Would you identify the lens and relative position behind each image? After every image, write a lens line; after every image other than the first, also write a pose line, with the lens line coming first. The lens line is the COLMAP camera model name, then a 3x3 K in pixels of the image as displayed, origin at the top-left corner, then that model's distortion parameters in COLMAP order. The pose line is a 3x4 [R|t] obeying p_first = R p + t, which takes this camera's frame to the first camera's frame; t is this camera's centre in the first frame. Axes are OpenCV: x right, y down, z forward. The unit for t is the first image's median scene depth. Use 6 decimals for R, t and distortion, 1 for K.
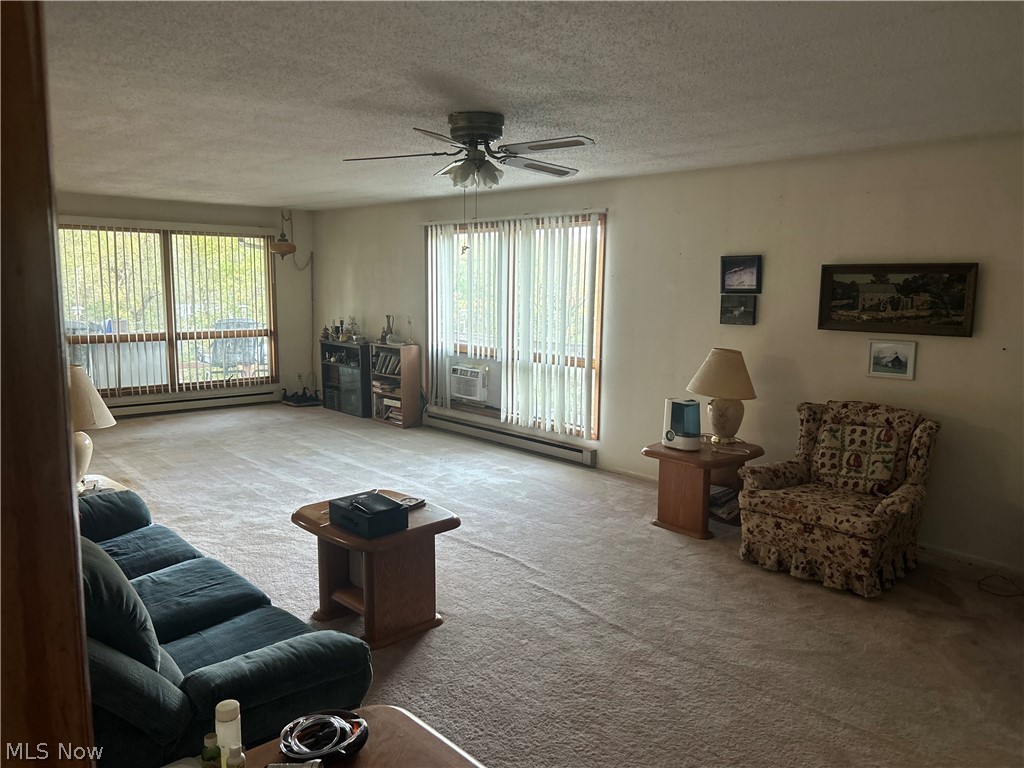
lens RADIAL K [[764.3, 0, 511.6], [0, 764.3, 387.9], [0, 0, 1]] dist [0.047422, -0.047671]
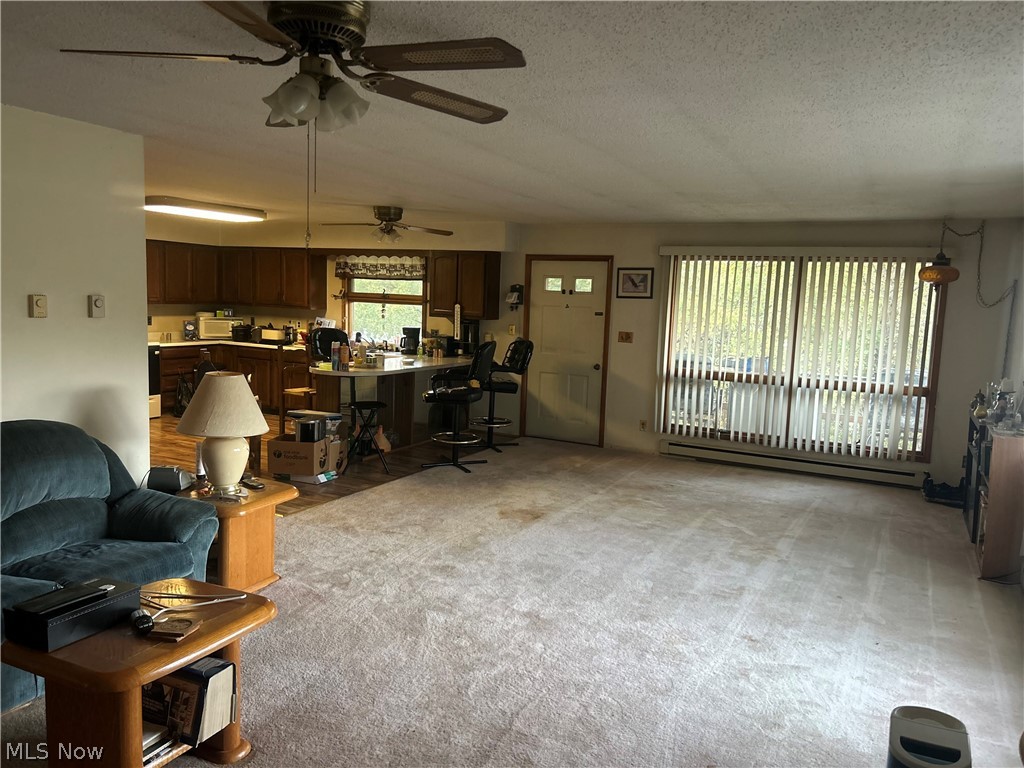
lens RADIAL K [[764.3, 0, 518.9], [0, 764.3, 379.9], [0, 0, 1]] dist [0.047422, -0.047671]
pose [[0.368312, 0.108230, -0.923381, 0.340856], [-0.163644, 0.985241, 0.050207, -0.088615], [0.915187, 0.132614, 0.380587, 0.581714]]
